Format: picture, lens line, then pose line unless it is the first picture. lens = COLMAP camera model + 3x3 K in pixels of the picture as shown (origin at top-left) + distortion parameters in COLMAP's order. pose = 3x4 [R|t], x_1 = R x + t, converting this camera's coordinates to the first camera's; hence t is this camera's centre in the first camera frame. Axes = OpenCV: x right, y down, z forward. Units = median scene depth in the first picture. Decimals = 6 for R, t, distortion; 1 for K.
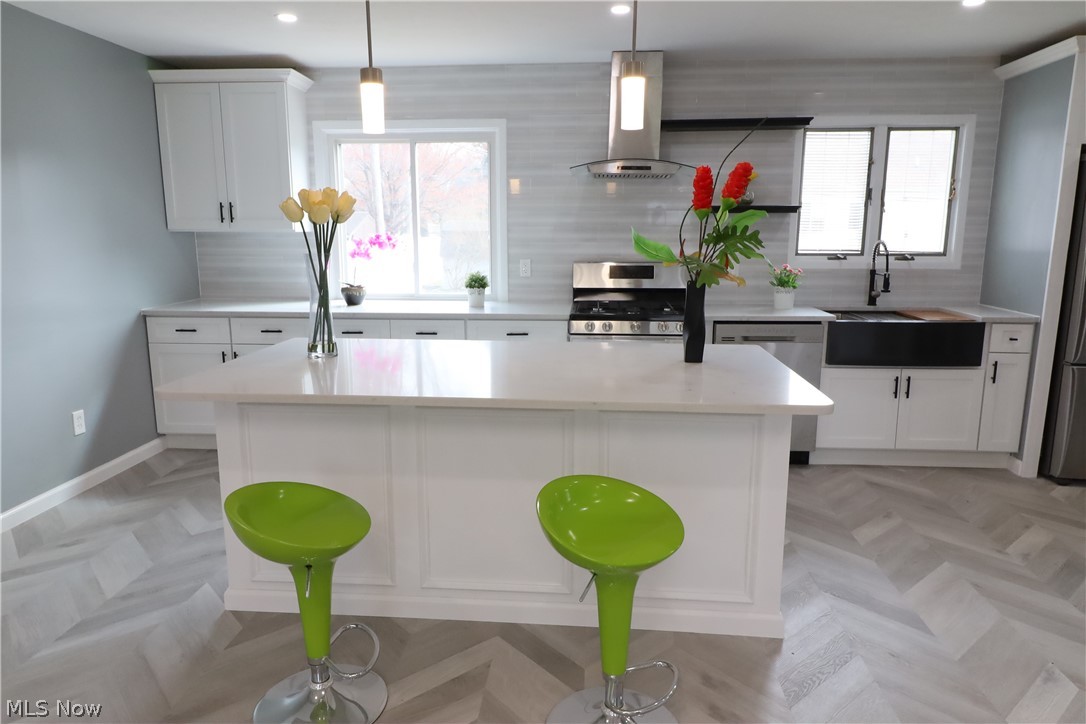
lens RADIAL K [[719.5, 0, 542.8], [0, 719.5, 358.2], [0, 0, 1]] dist [0.005364, -0.011446]
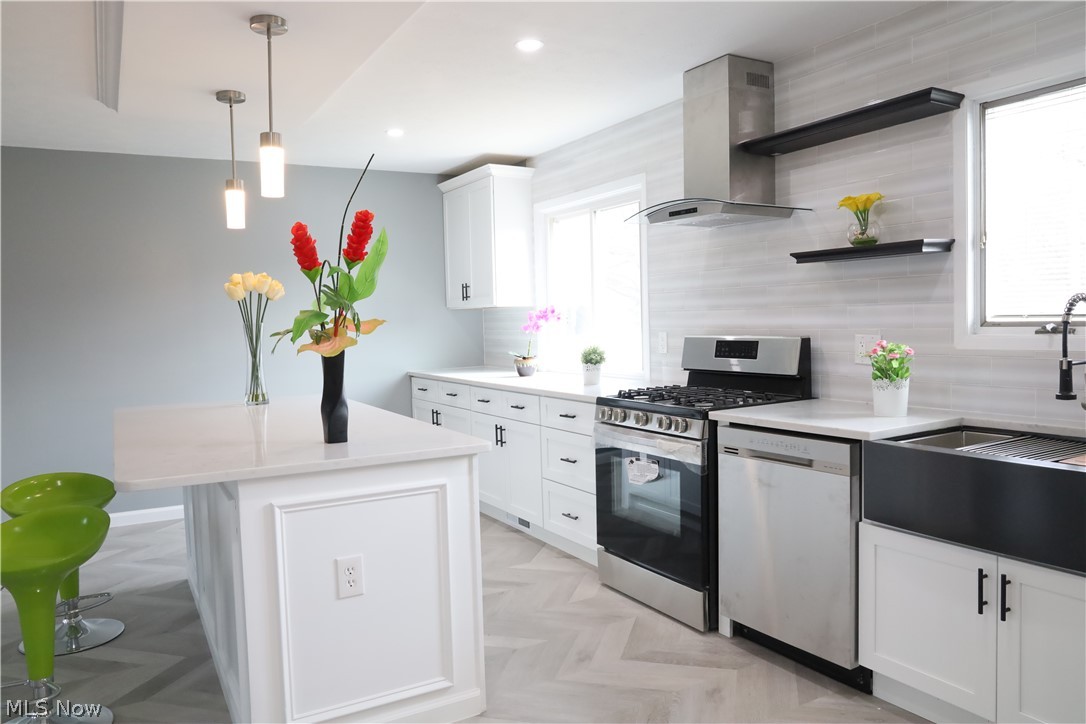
lens RADIAL K [[757.8, 0, 543.7], [0, 757.8, 371.9], [0, 0, 1]] dist [-0.091389, 0.056617]
pose [[0.559274, 0.043491, -0.827841, 0.726076], [-0.121803, 0.992096, -0.030168, -0.055697], [0.819986, 0.117705, 0.560151, 0.461410]]
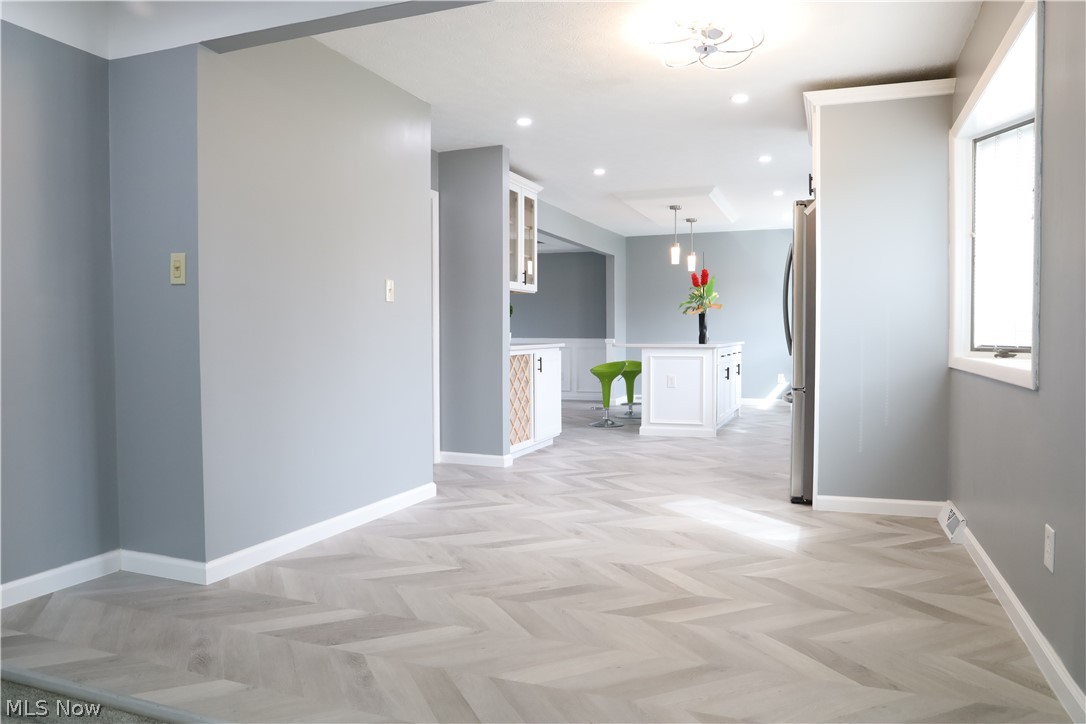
lens RADIAL K [[757.8, 0, 544.2], [0, 757.8, 360.1], [0, 0, 1]] dist [-0.091389, 0.056617]
pose [[-0.293595, 0.036039, -0.955250, 2.089724], [-0.159430, 0.983447, 0.086104, -0.065700], [0.942541, 0.177576, -0.282989, 0.904972]]
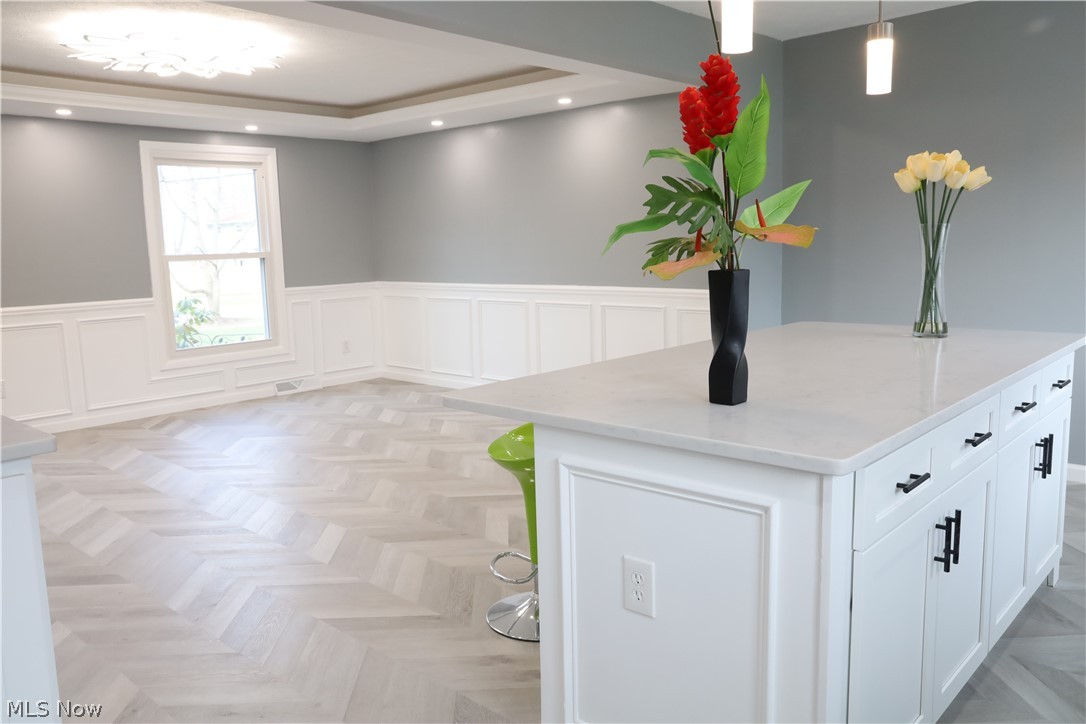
lens RADIAL K [[836.1, 0, 536.3], [0, 836.1, 363.0], [0, 0, 1]] dist [-0.016813, 0.022453]
pose [[-0.622458, 0.131353, -0.771552, 0.557280], [-0.105893, 0.962616, 0.249312, -0.130178], [0.775456, 0.236889, -0.585279, 0.876403]]
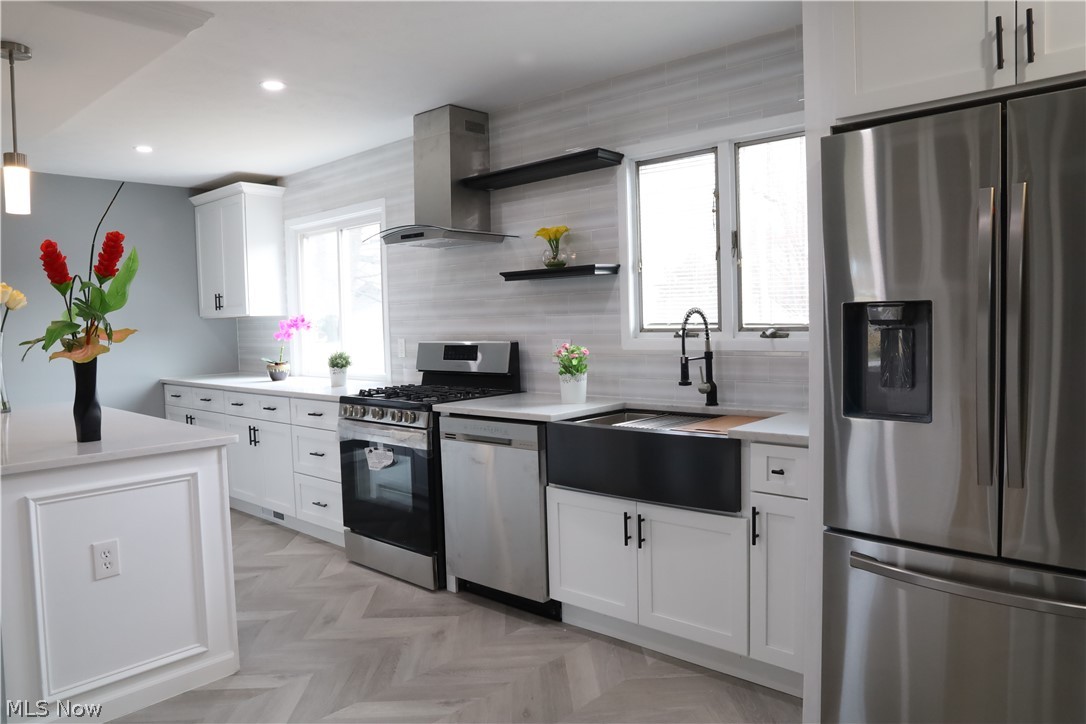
lens RADIAL K [[757.8, 0, 552.7], [0, 757.8, 368.3], [0, 0, 1]] dist [-0.091389, 0.056617]
pose [[0.784510, 0.020545, -0.619775, 0.860113], [-0.085903, 0.993415, -0.075805, -0.046788], [0.614137, 0.112710, 0.781110, 0.404552]]
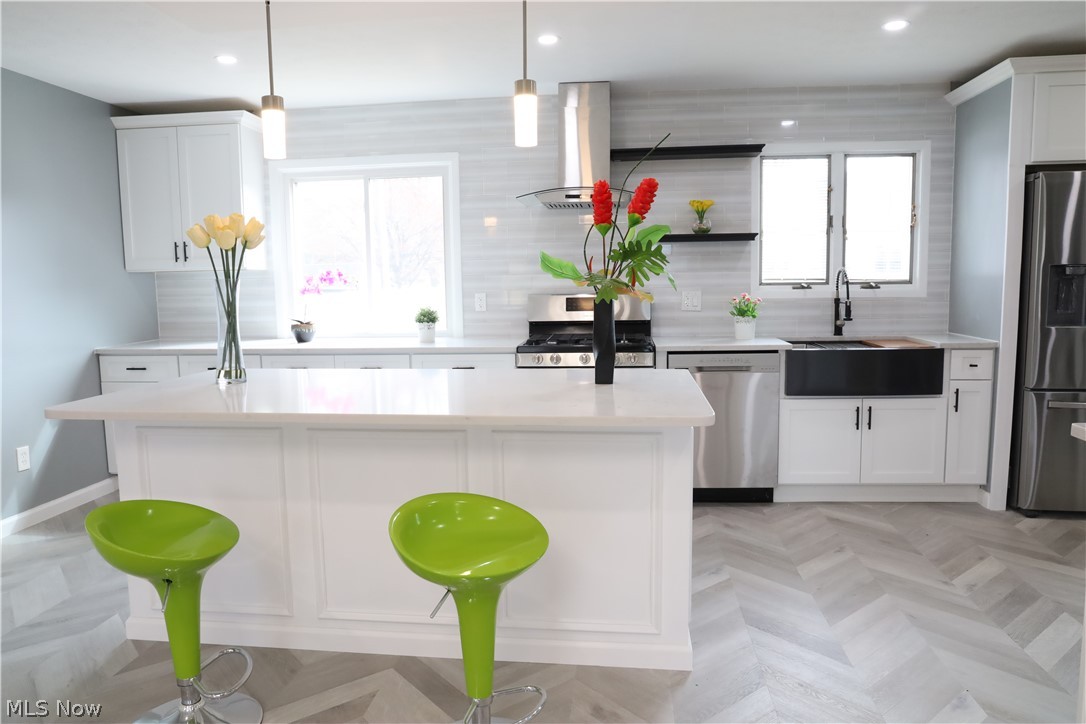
lens RADIAL K [[757.8, 0, 544.5], [0, 757.8, 364.5], [0, 0, 1]] dist [-0.091389, 0.056617]
pose [[0.999384, -0.012618, -0.032753, 0.108809], [0.010411, 0.997720, -0.066680, 0.031097], [0.033519, 0.066298, 0.997237, -0.006459]]
